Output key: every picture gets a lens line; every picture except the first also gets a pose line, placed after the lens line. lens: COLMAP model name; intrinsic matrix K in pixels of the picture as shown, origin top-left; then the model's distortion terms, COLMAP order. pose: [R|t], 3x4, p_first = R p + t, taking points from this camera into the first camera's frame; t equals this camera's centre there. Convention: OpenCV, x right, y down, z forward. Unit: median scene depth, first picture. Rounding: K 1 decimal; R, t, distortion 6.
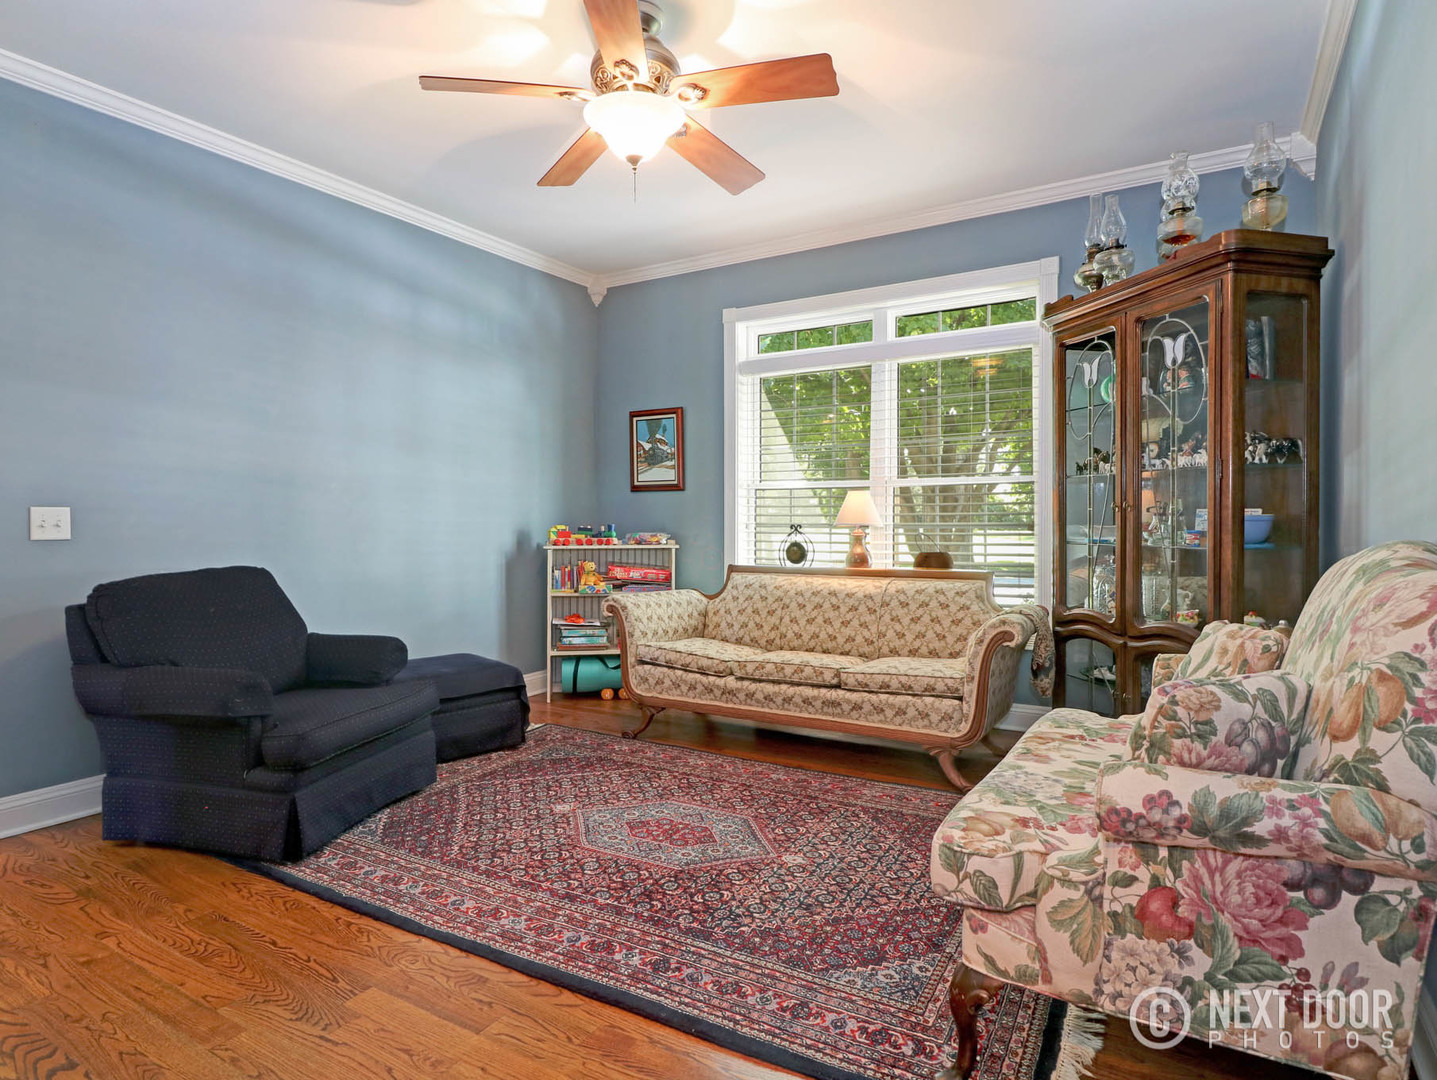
lens RADIAL K [[821.4, 0, 745.4], [0, 821.4, 547.3], [0, 0, 1]] dist [0.000453, -0.001417]
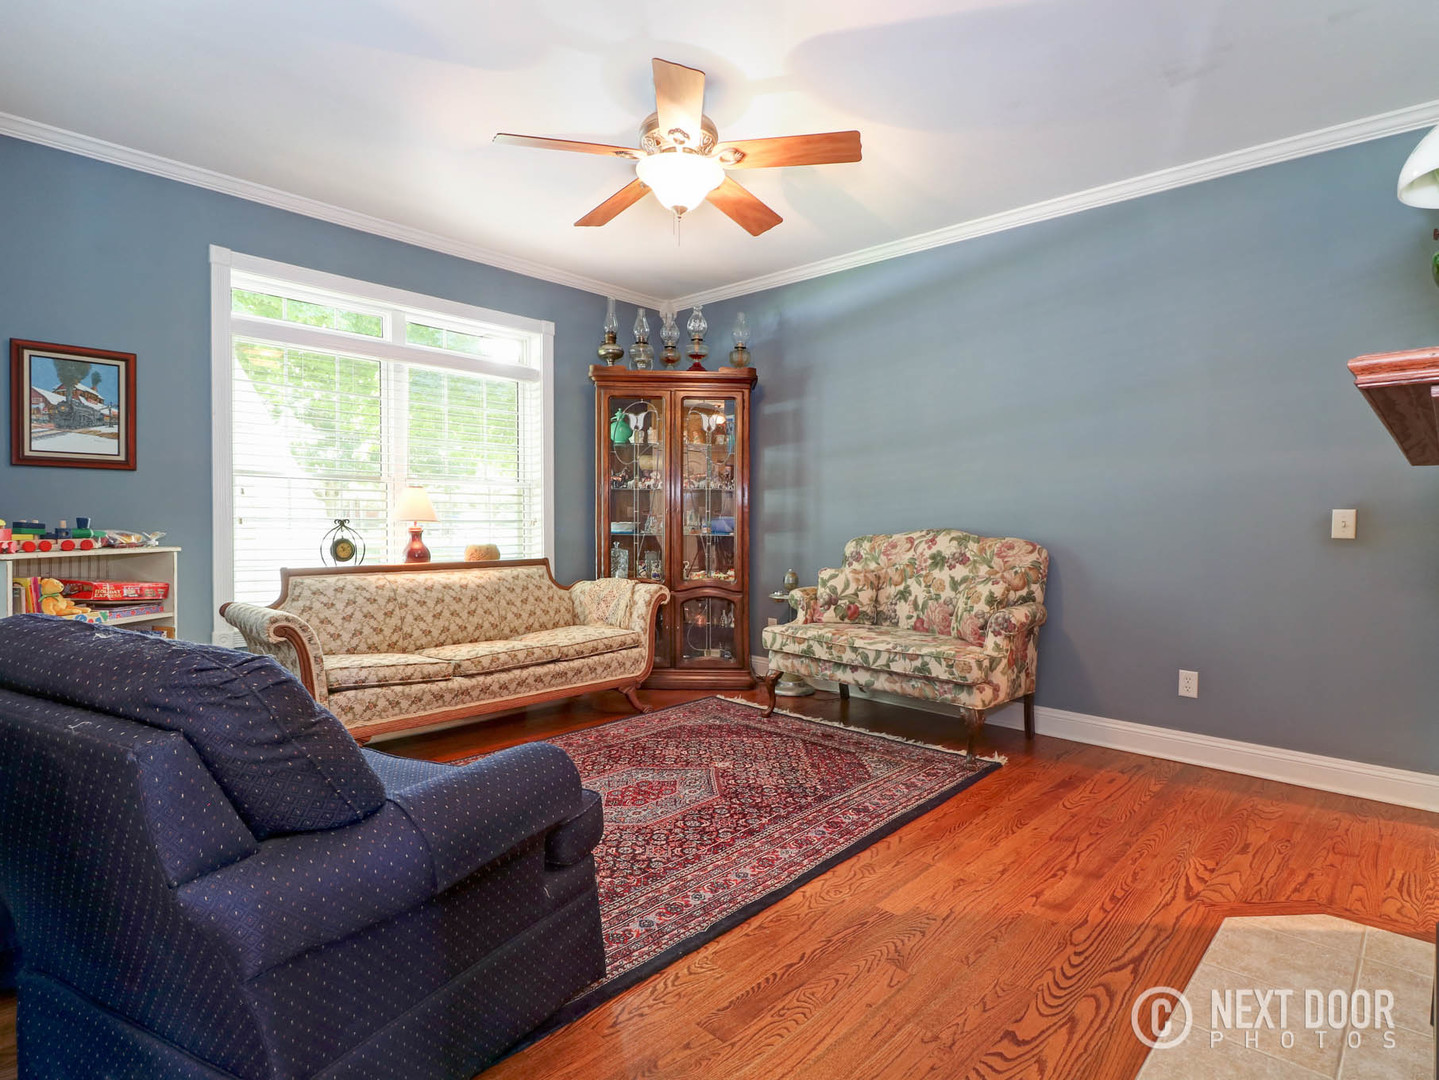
lens RADIAL K [[772.7, 0, 698.2], [0, 772.7, 513.4], [0, 0, 1]] dist [0.024979, -0.020642]
pose [[0.222526, 0.012277, 0.974849, -0.938379], [0.020620, 0.999638, -0.017296, -0.016038], [-0.974709, 0.023950, 0.222192, 0.566151]]
